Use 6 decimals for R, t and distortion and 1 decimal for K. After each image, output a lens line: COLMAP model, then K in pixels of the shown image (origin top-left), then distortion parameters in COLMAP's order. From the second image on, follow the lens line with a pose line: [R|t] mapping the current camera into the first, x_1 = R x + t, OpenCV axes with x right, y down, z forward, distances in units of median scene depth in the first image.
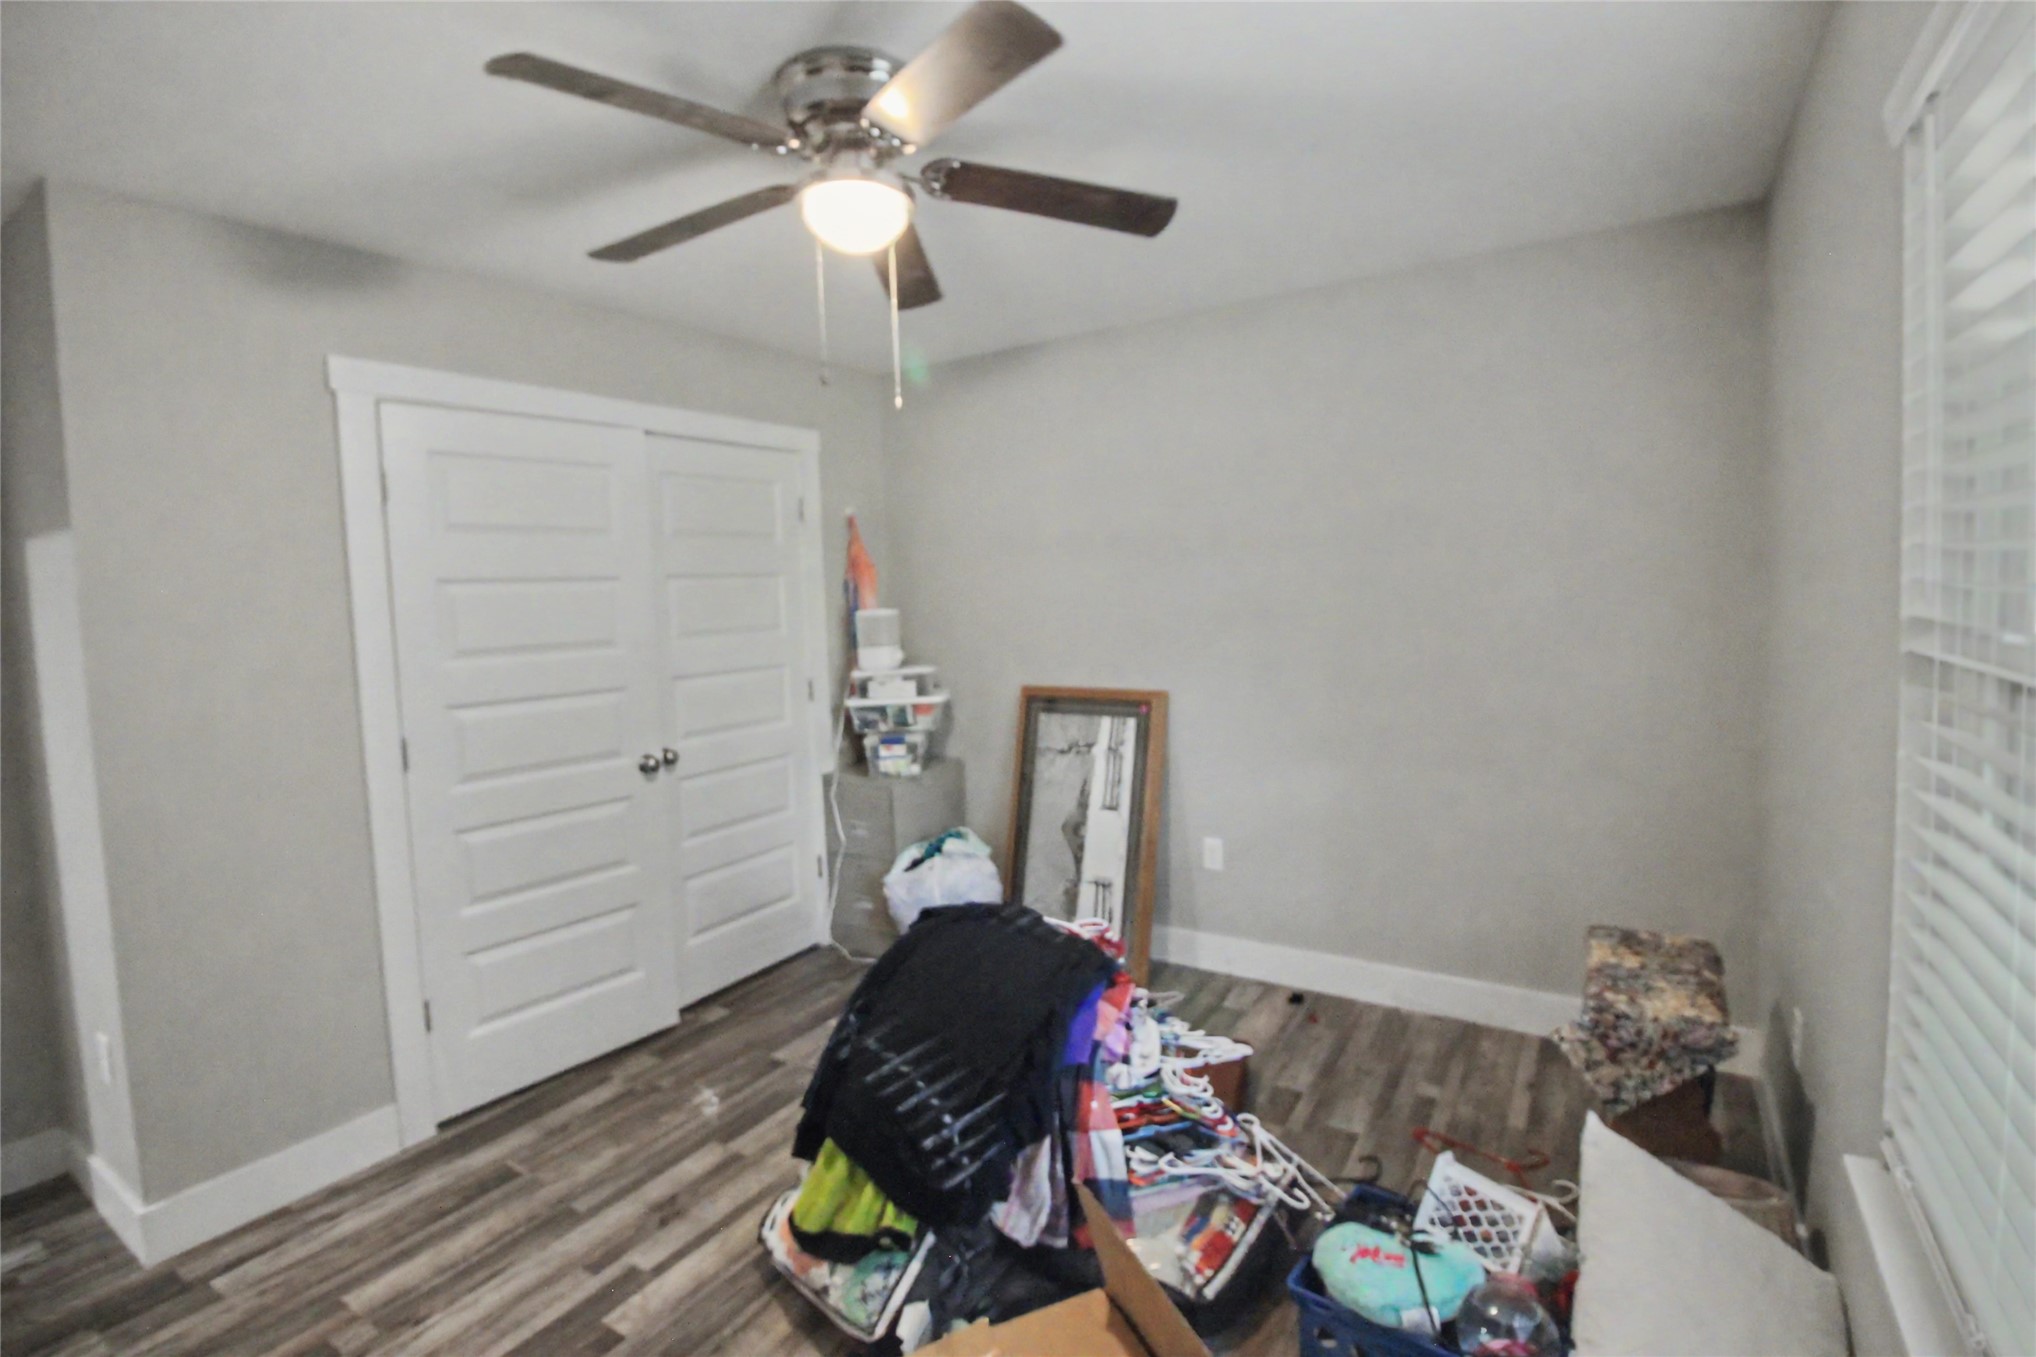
lens RADIAL K [[932.9, 0, 1018.0], [0, 932.9, 678.5], [0, 0, 1]] dist [-0.000908, -0.000302]
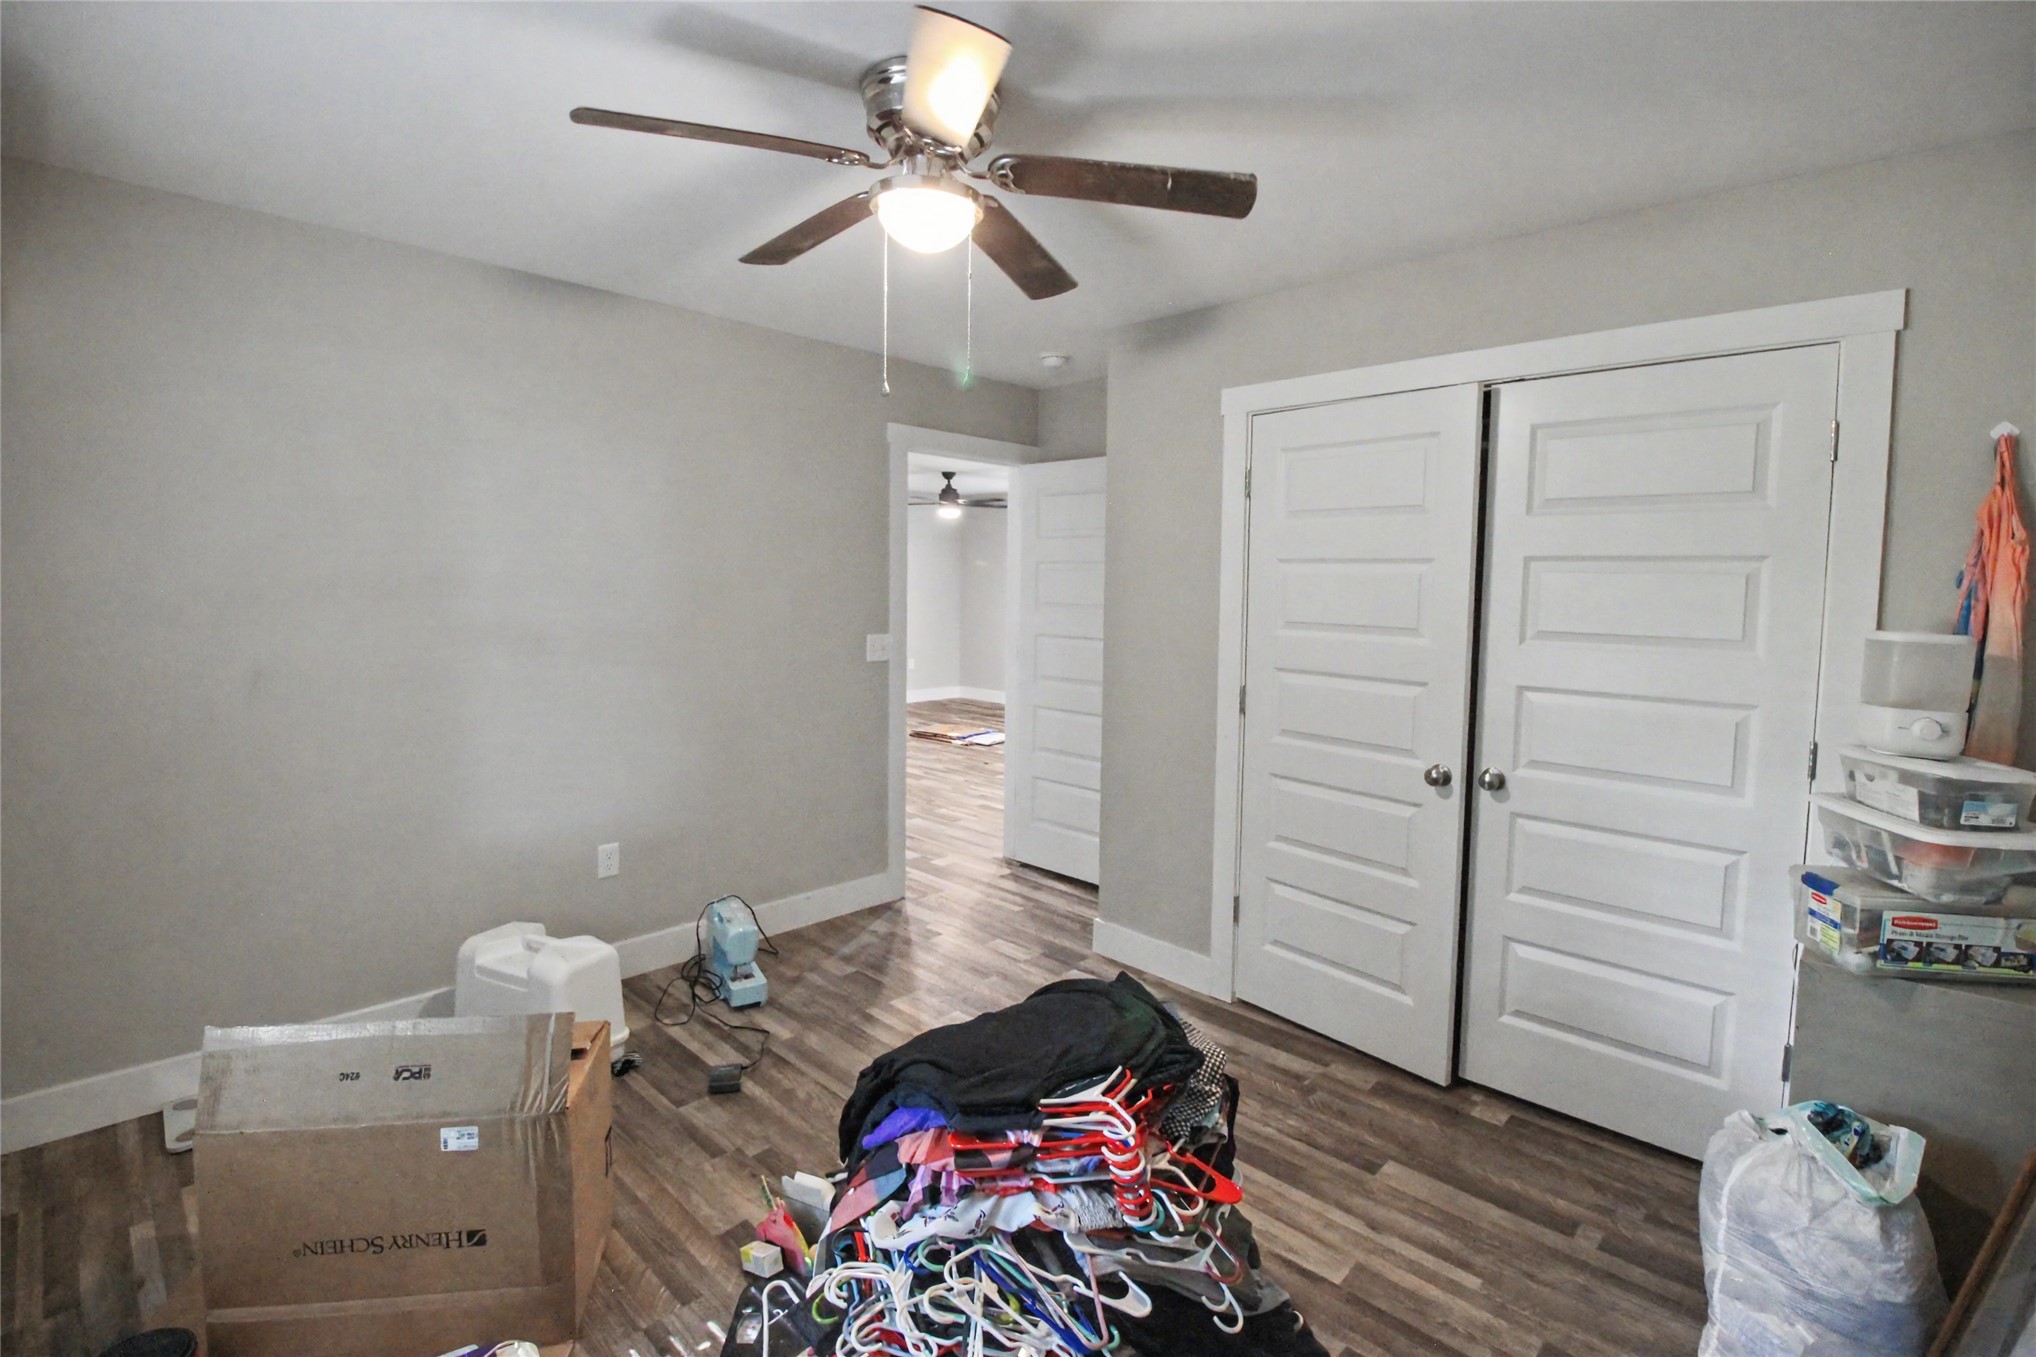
lens RADIAL K [[948.0, 0, 1032.5], [0, 948.0, 643.7], [0, 0, 1]] dist [-0.001919, -0.001471]
pose [[-0.187577, 0.104492, -0.976676, 0.543892], [-0.103158, 0.986731, 0.125380, -0.104005], [0.976818, 0.124270, -0.174309, 0.795952]]
